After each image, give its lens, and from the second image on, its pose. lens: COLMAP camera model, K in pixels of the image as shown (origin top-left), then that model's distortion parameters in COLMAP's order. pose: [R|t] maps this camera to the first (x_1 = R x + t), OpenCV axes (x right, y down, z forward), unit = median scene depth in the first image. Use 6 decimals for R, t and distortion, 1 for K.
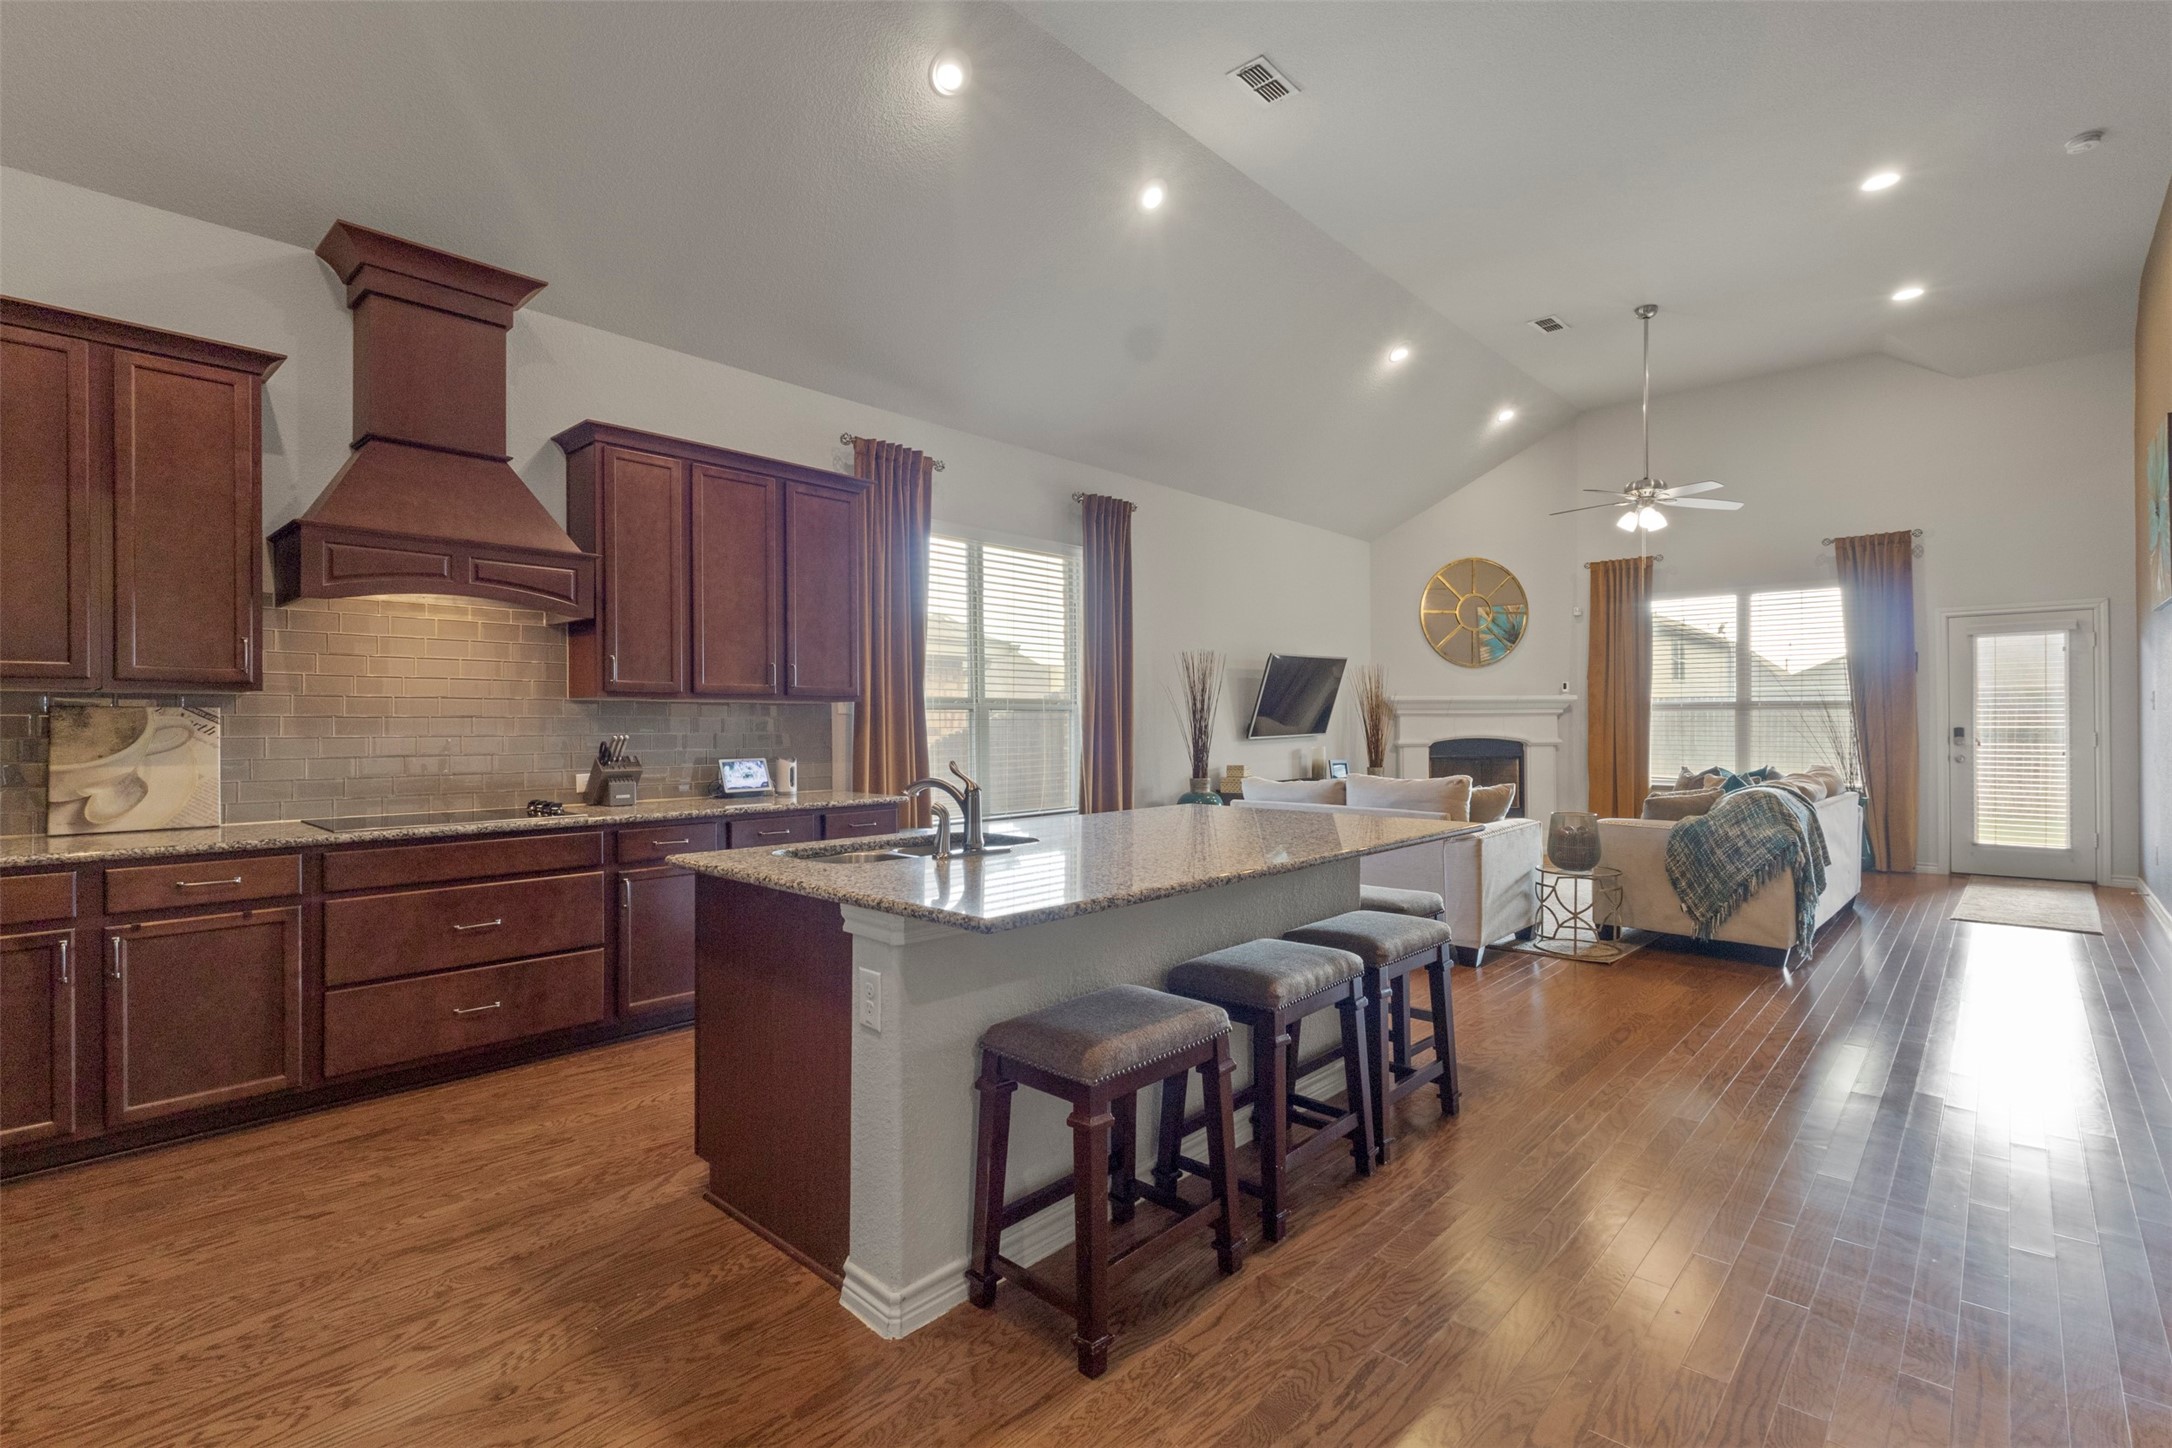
lens RADIAL K [[1006.1, 0, 1092.2], [0, 1006.1, 726.0], [0, 0, 1]] dist [0.000844, 0.001912]
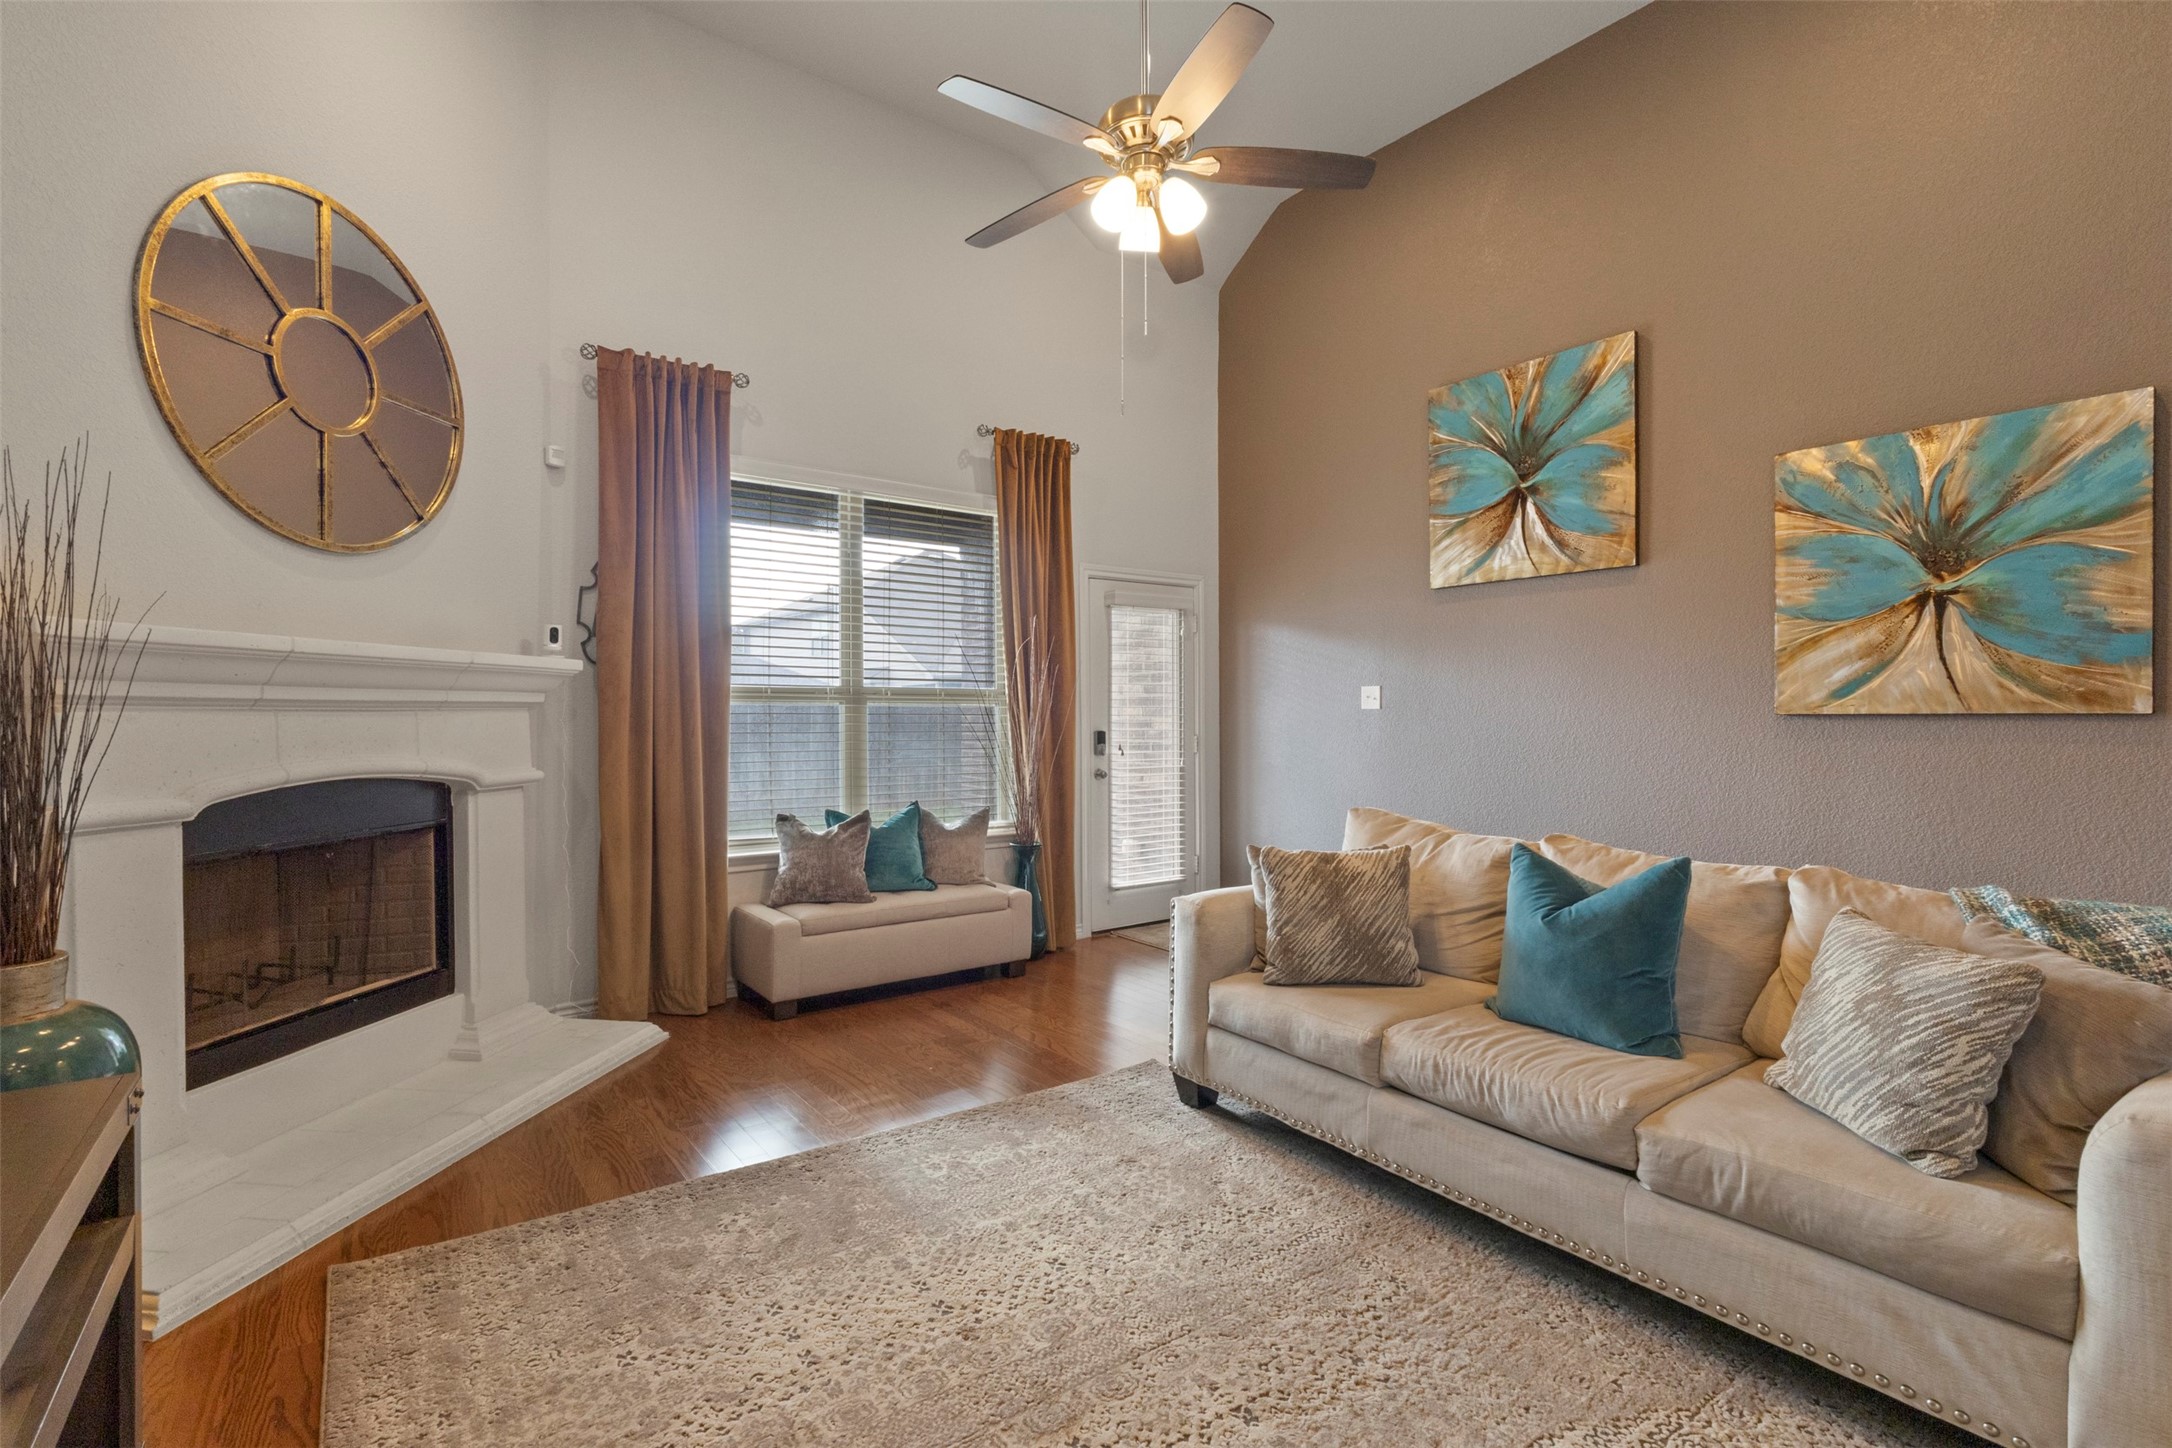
lens RADIAL K [[1006.1, 0, 1088.6], [0, 1006.1, 724.8], [0, 0, 1]] dist [0.000844, 0.001912]
pose [[0.186892, -0.004316, 0.982371, 0.157270], [0.005394, 0.999980, 0.003367, -0.006241], [-0.982366, 0.004670, 0.186911, 0.932031]]
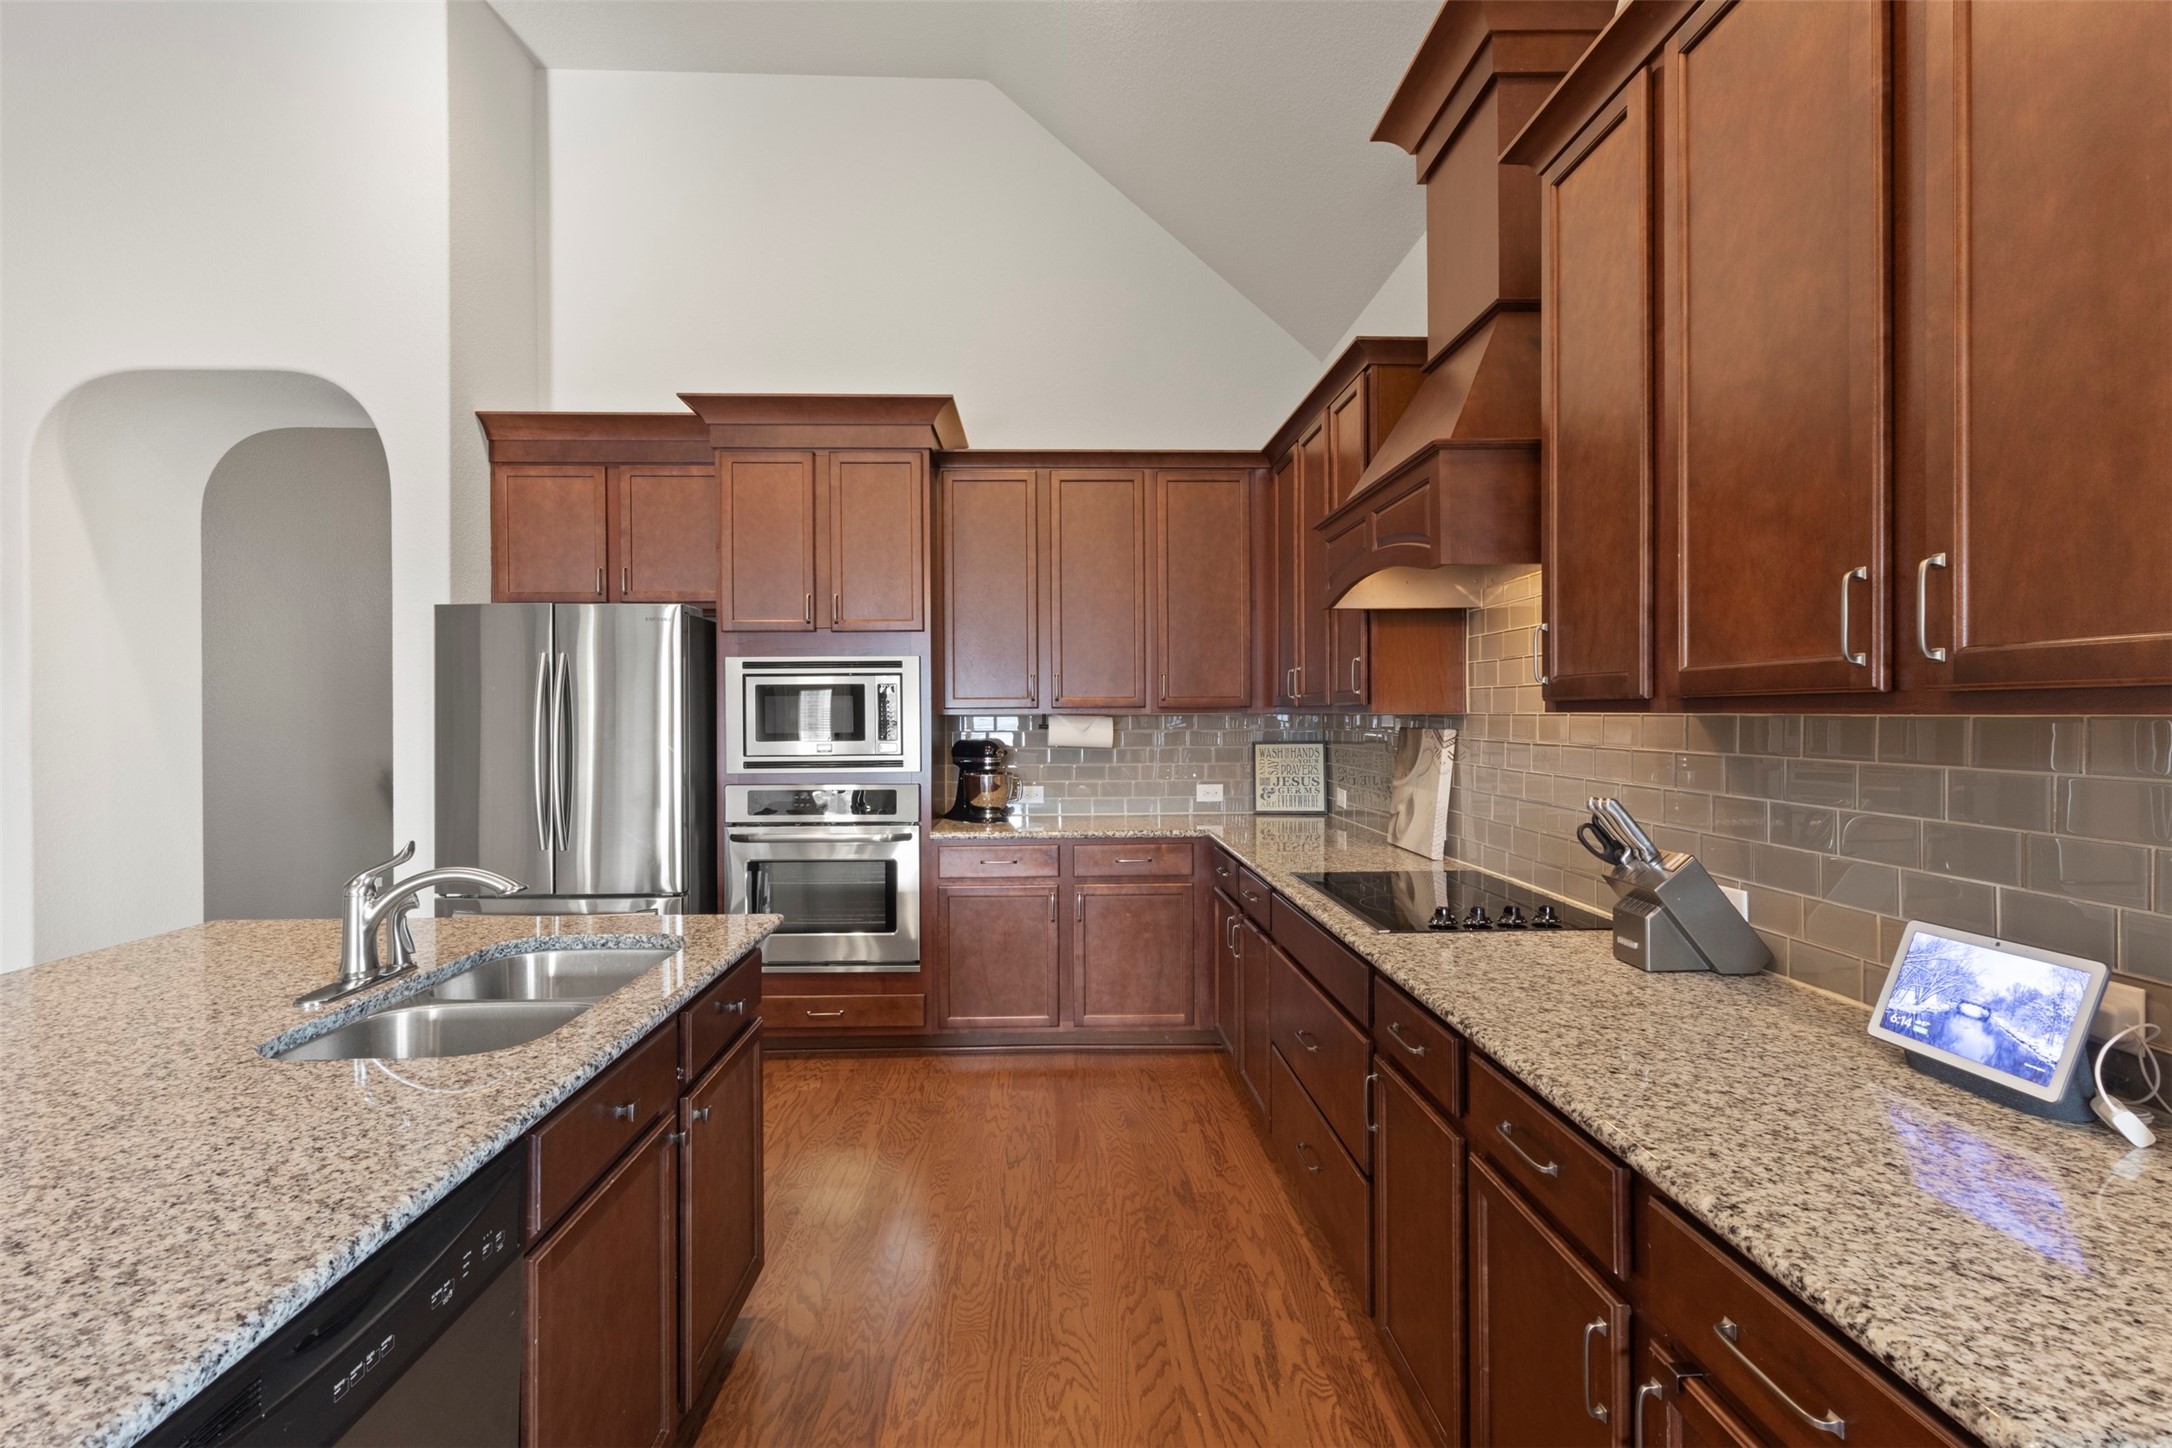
lens RADIAL K [[1006.1, 0, 1083.7], [0, 1006.1, 710.5], [0, 0, 1]] dist [0.000844, 0.001912]
pose [[-0.714956, 0.005439, -0.699149, -0.000017], [0.005427, 0.999983, 0.002229, -0.018133], [0.699149, -0.002201, -0.714973, 0.649382]]
